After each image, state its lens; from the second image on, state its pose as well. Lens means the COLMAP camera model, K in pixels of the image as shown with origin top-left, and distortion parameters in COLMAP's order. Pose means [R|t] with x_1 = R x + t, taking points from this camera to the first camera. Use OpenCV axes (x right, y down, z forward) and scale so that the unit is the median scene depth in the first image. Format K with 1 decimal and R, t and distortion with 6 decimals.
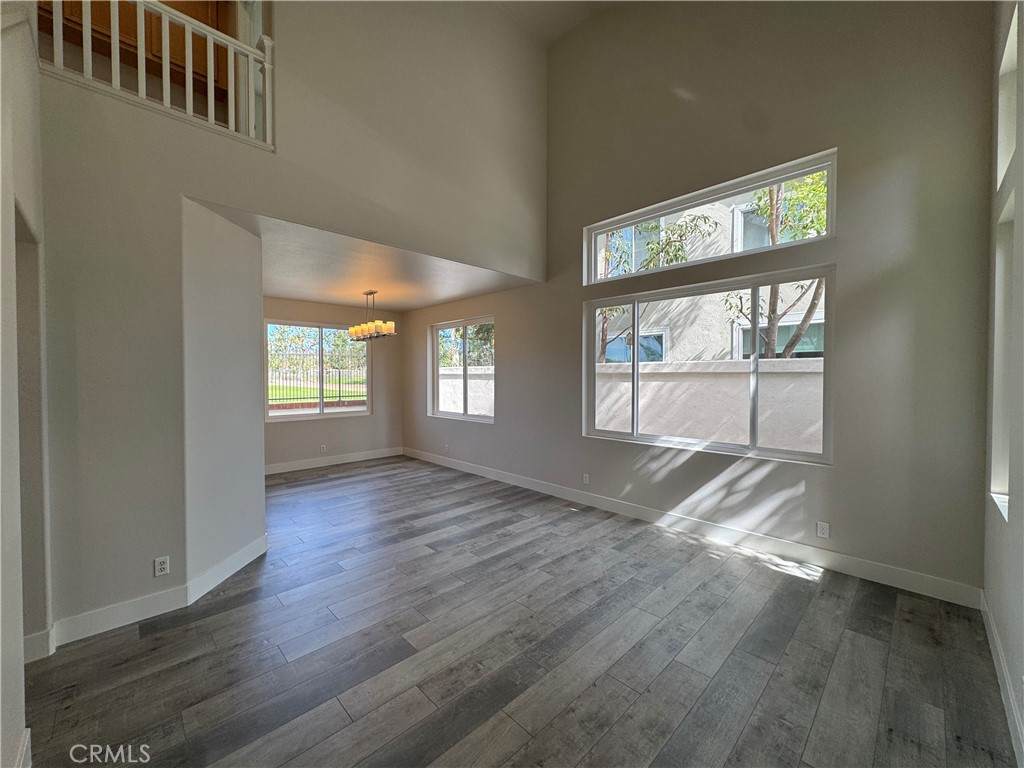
lens RADIAL K [[408.8, 0, 510.4], [0, 408.8, 388.4], [0, 0, 1]] dist [-0.001509, 0.000136]
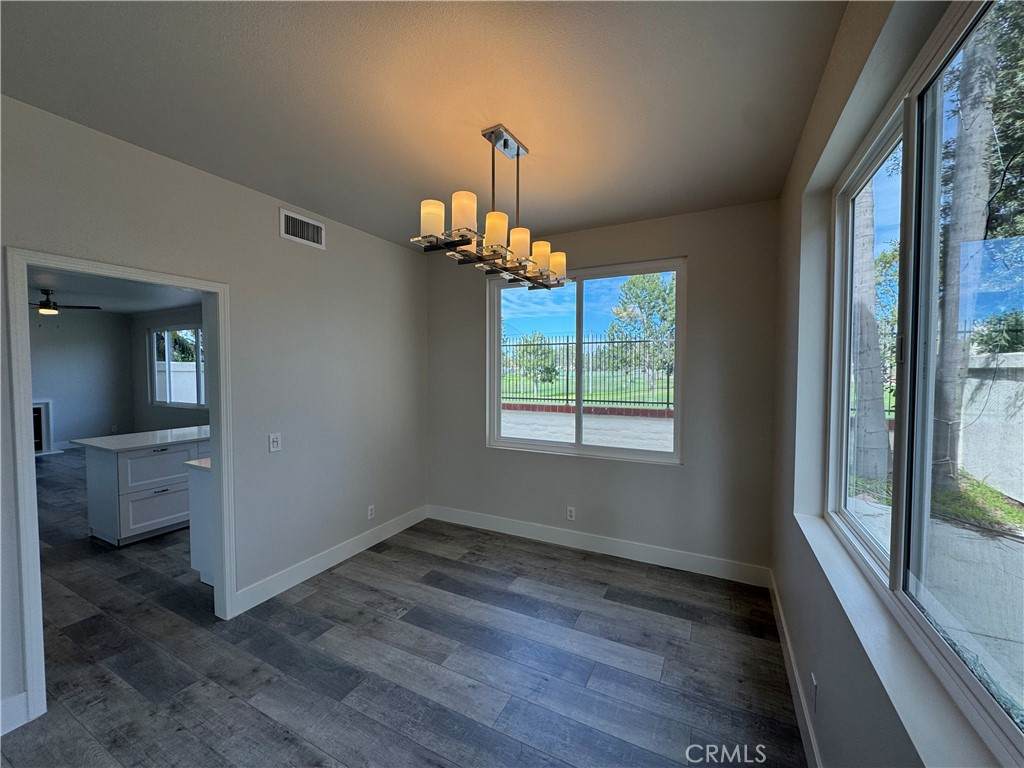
lens RADIAL K [[408.8, 0, 513.3], [0, 408.8, 381.9], [0, 0, 1]] dist [-0.001509, 0.000136]
pose [[0.309887, 0.025688, -0.950426, 0.006032], [-0.025511, 0.999500, 0.018696, -0.030731], [0.950431, 0.018452, 0.310388, 0.895339]]
